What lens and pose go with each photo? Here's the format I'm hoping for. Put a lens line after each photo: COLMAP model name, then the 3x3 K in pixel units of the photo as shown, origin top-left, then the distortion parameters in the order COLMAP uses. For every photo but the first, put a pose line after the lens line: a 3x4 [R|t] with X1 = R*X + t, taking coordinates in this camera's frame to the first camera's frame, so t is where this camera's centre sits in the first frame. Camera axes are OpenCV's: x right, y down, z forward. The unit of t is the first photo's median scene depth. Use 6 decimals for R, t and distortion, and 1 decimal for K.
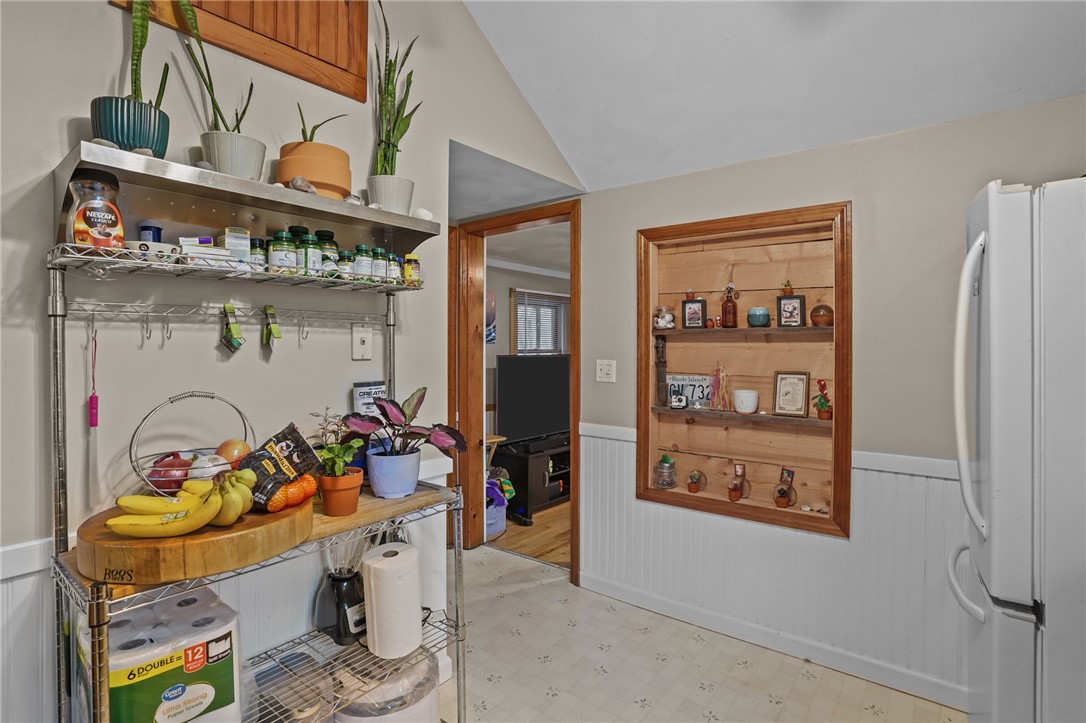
lens RADIAL K [[533.4, 0, 538.5], [0, 533.4, 348.1], [0, 0, 1]] dist [-0.088084, 0.040707]
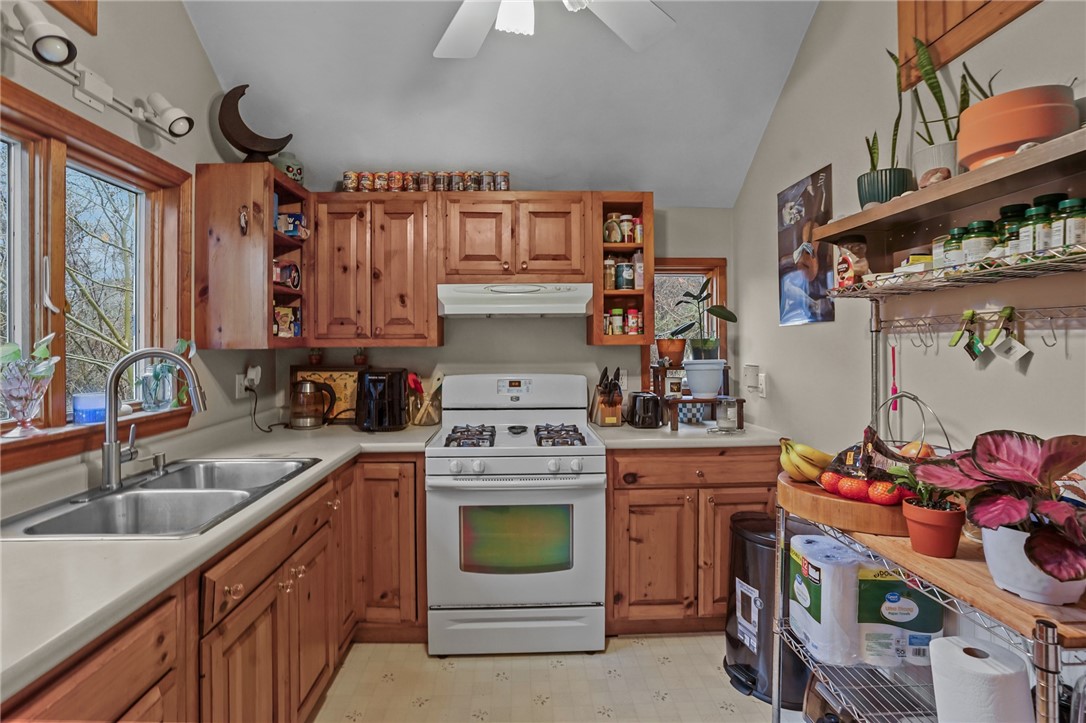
lens RADIAL K [[556.4, 0, 538.8], [0, 556.4, 343.8], [0, 0, 1]] dist [-0.093118, 0.048561]
pose [[-0.760253, 0.002984, -0.649620, 0.707524], [-0.000282, 0.999988, 0.004924, -0.029059], [0.649627, 0.003926, -0.760243, 1.310966]]
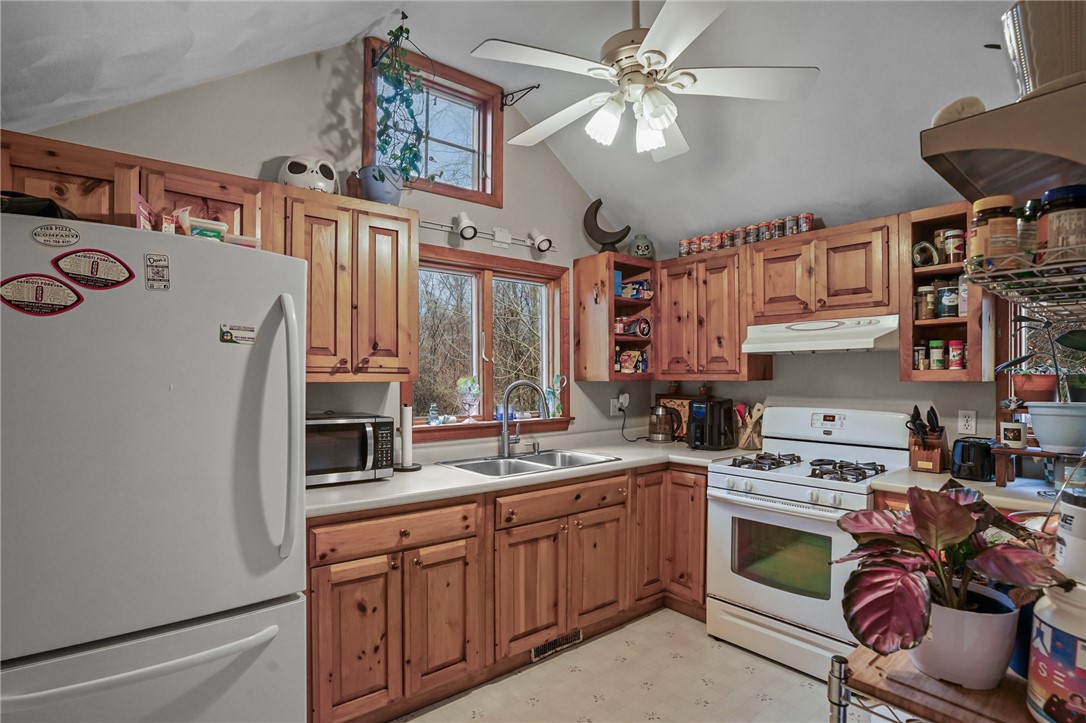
lens RADIAL K [[542.1, 0, 513.1], [0, 542.1, 398.2], [0, 0, 1]] dist [-0.092973, 0.043357]
pose [[-0.969351, -0.008613, 0.245528, 0.074185], [0.002997, 0.998896, 0.046874, -0.043110], [-0.245661, 0.046173, -0.968255, 1.929550]]
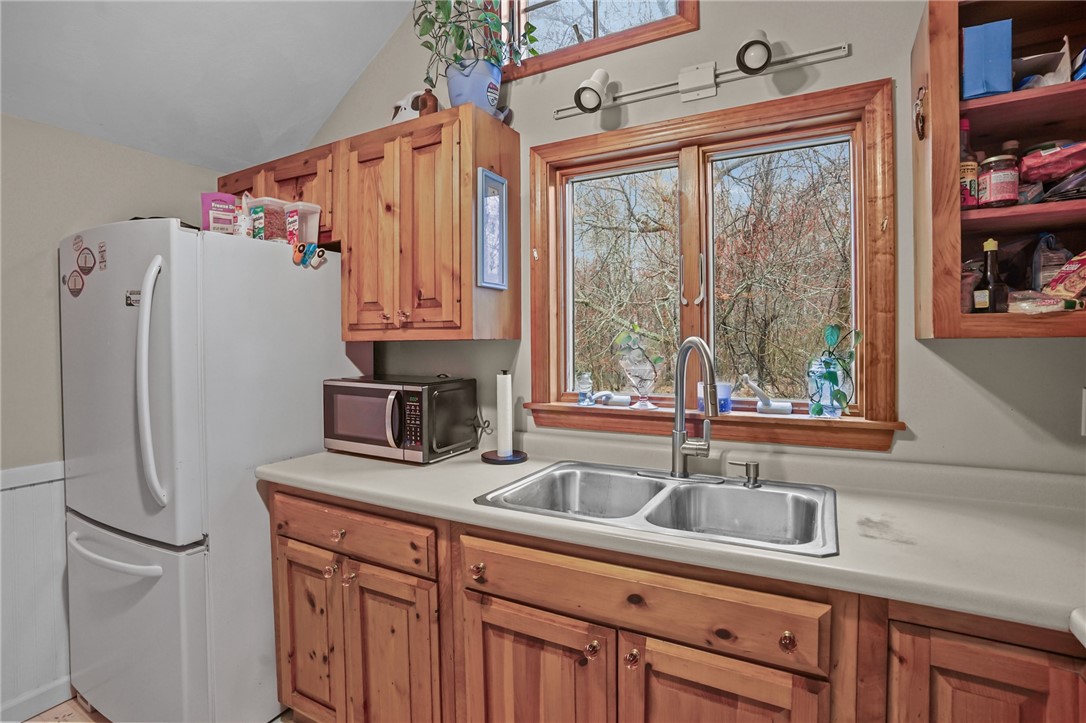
lens RADIAL K [[533.4, 0, 538.5], [0, 533.4, 348.1], [0, 0, 1]] dist [-0.088084, 0.040707]
pose [[-0.165790, -0.014041, 0.986061, -0.465748], [0.014342, 0.999759, 0.016647, -0.013241], [-0.986057, 0.016902, -0.165548, 0.288682]]
